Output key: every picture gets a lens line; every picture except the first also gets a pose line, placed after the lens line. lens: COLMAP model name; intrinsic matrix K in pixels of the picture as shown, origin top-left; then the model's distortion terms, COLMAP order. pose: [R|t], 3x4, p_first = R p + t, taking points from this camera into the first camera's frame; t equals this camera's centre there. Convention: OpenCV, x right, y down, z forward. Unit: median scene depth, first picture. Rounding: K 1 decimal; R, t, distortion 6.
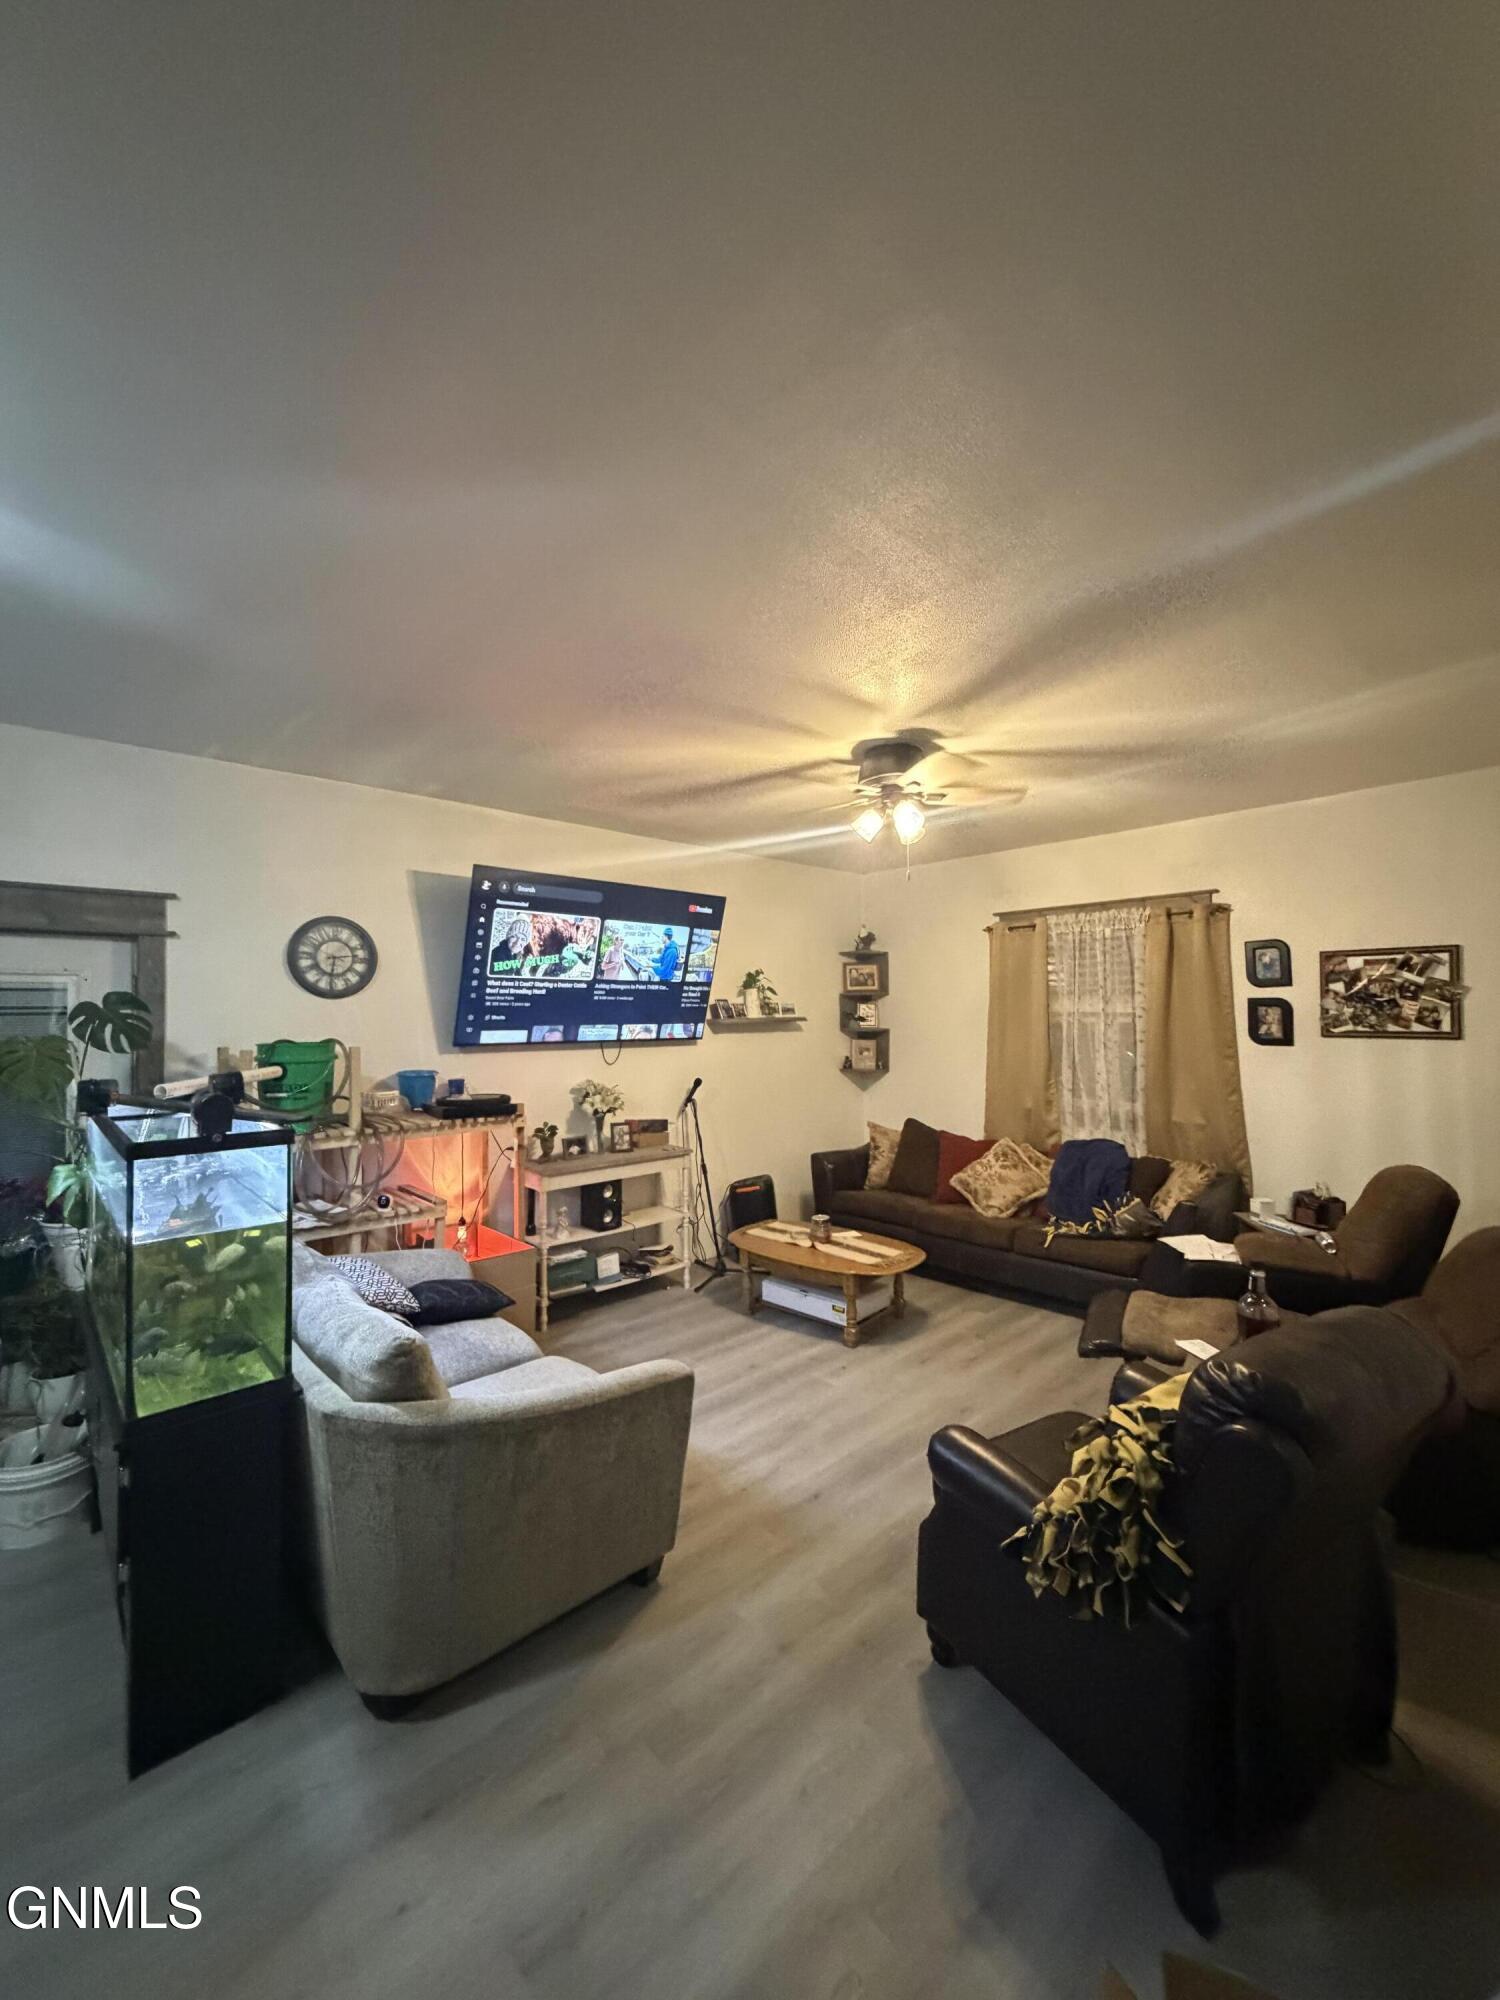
lens RADIAL K [[800.1, 0, 753.0], [0, 800.1, 997.3], [0, 0, 1]] dist [0.001326, -0.000030]
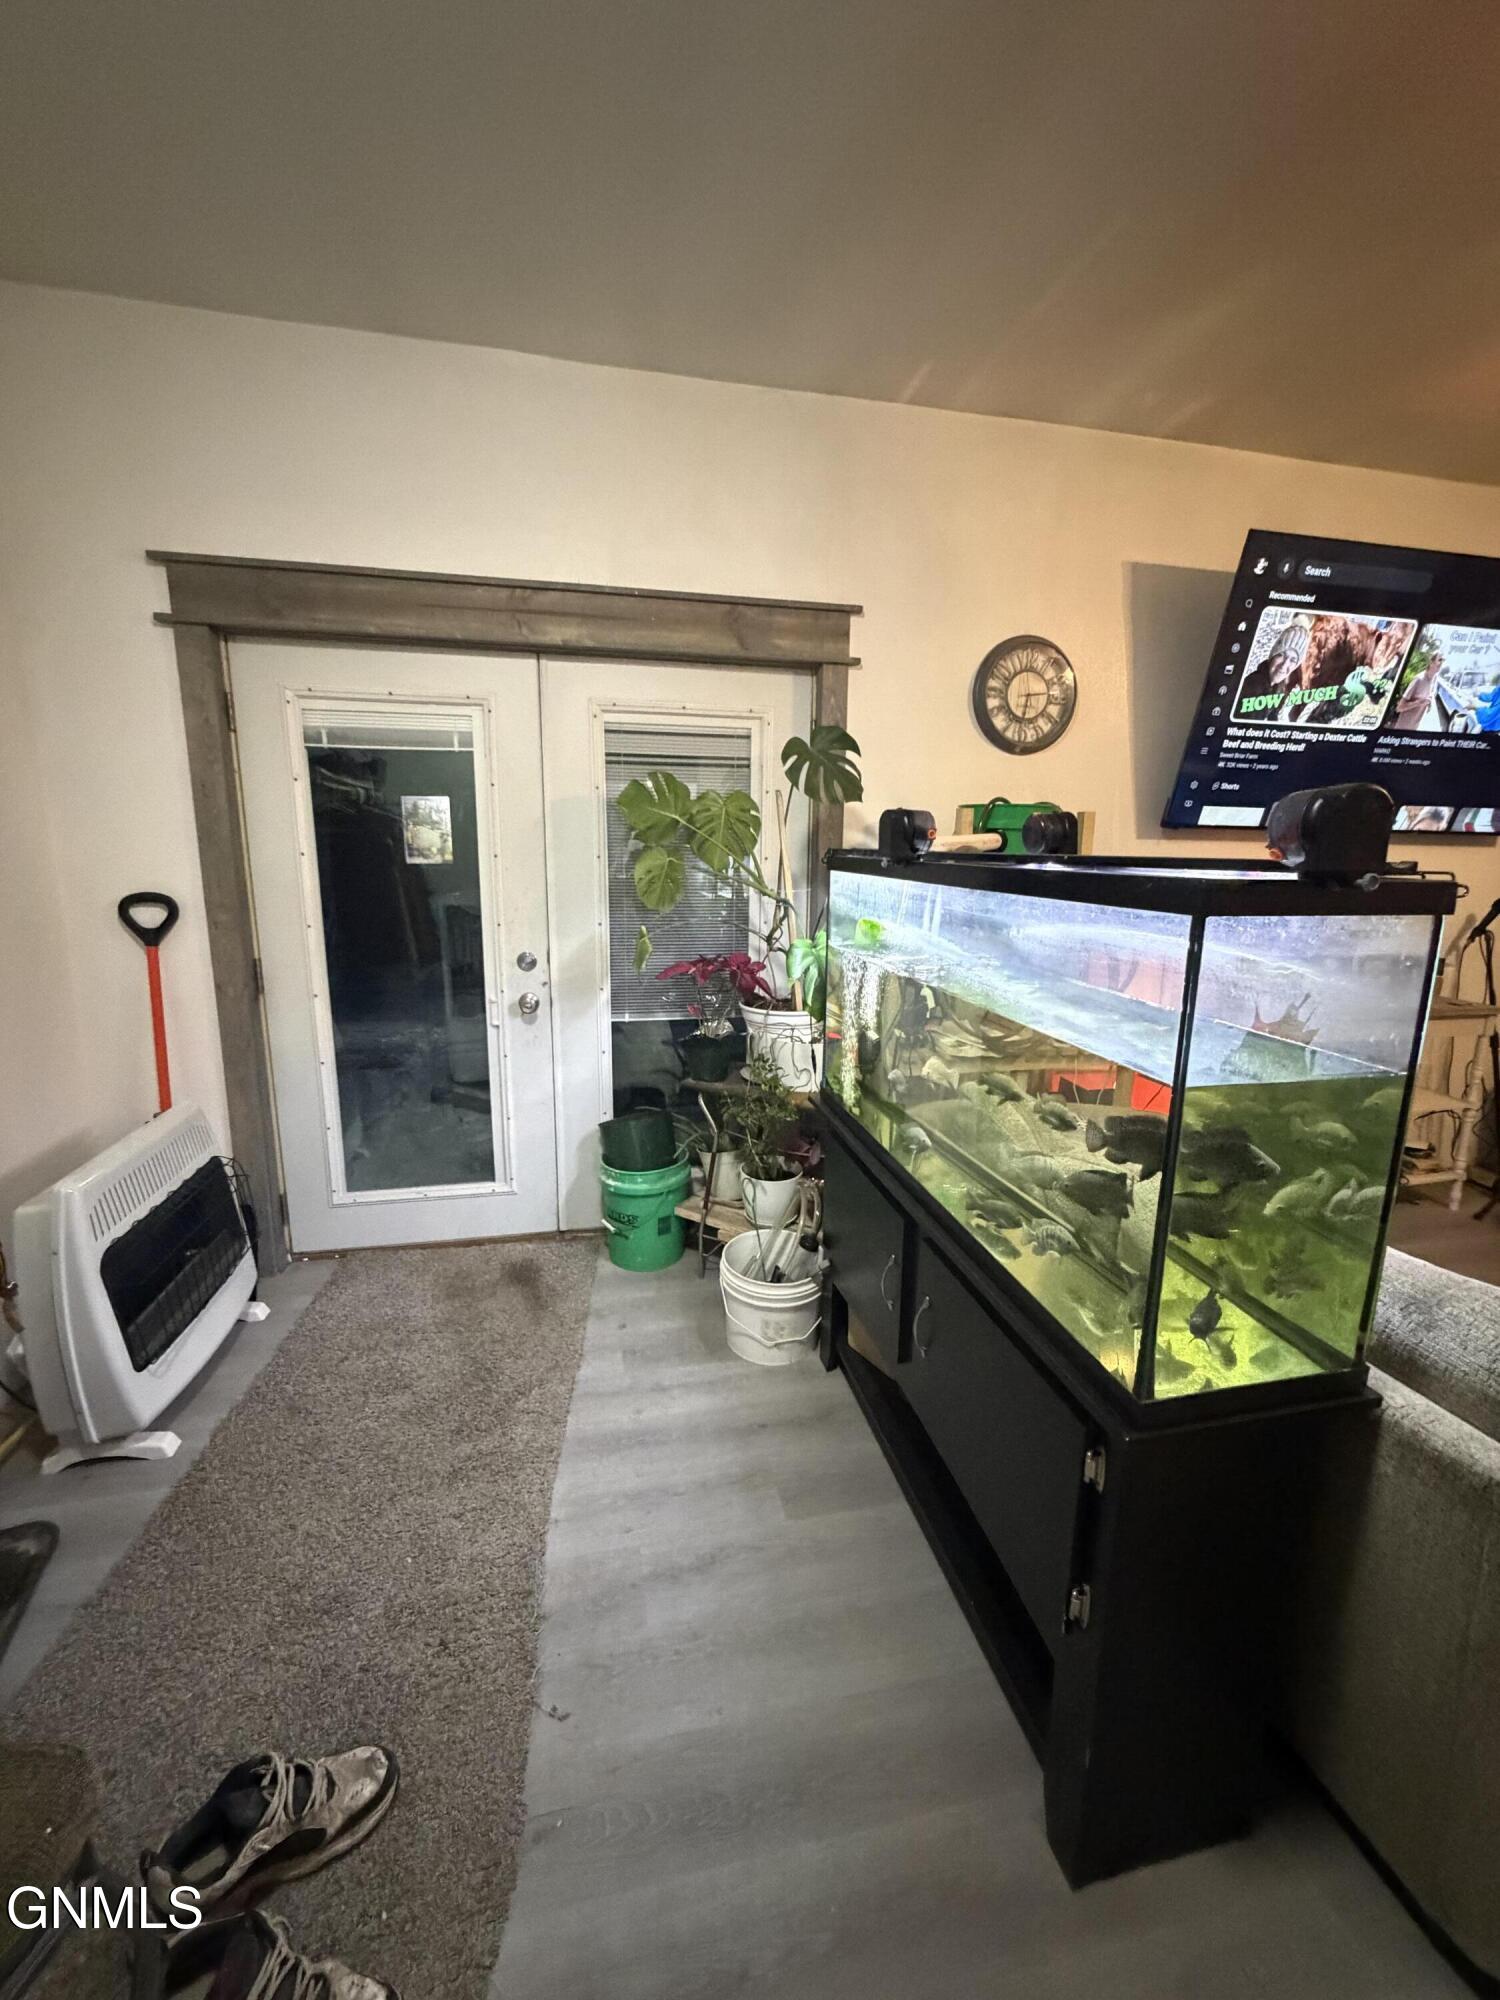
lens RADIAL K [[800.1, 0, 747.4], [0, 800.1, 1002.8], [0, 0, 1]] dist [0.001326, -0.000030]
pose [[0.859727, 0.116746, -0.497232, -0.311300], [-0.008650, 0.976715, 0.214369, 0.062491], [0.510681, -0.179998, 0.840718, 0.186052]]
